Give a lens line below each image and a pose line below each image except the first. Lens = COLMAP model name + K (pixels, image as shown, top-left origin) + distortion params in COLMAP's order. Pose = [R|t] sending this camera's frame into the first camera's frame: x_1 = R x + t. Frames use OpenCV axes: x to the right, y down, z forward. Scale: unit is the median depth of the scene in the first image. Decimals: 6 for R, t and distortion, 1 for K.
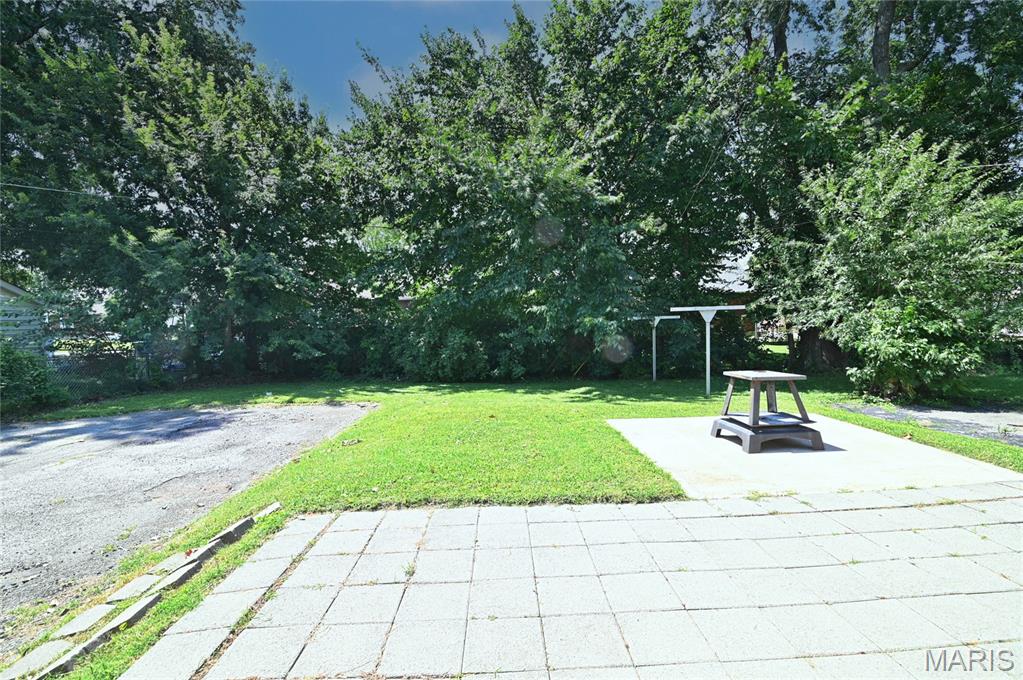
lens RADIAL K [[462.1, 0, 511.5], [0, 462.1, 340.0], [0, 0, 1]] dist [-0.002718, -0.000580]
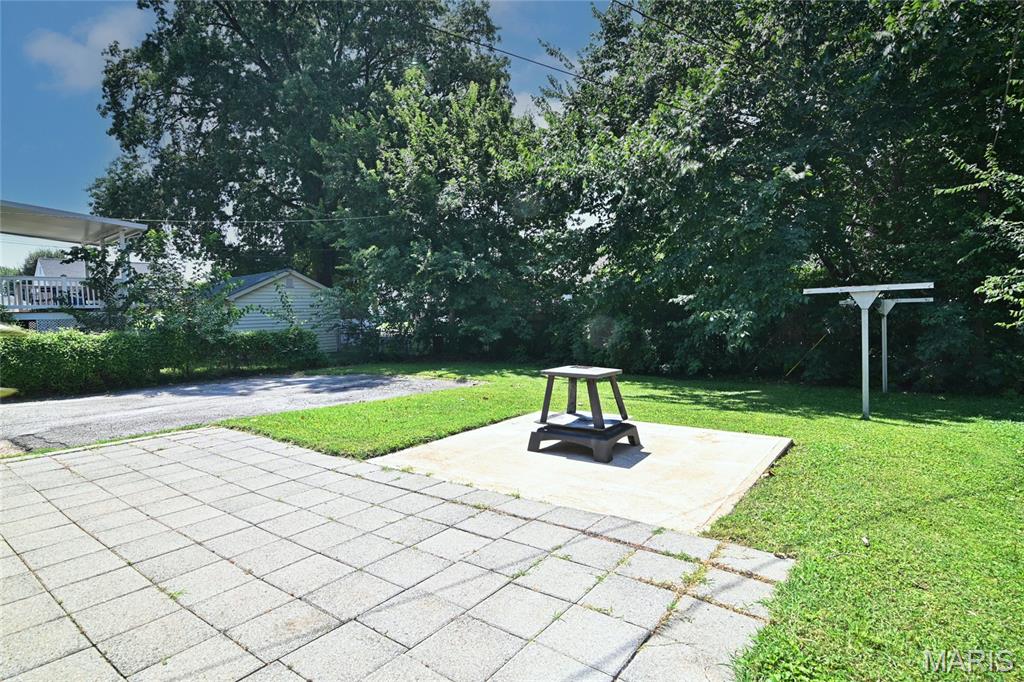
lens RADIAL K [[527.7, 0, 511.6], [0, 527.7, 316.9], [0, 0, 1]] dist [-0.000329, -0.000091]
pose [[0.786080, 0.008667, -0.618064, 0.357351], [-0.019694, 0.999745, -0.011028, -0.005462], [0.617811, 0.020841, 0.786050, 0.033865]]
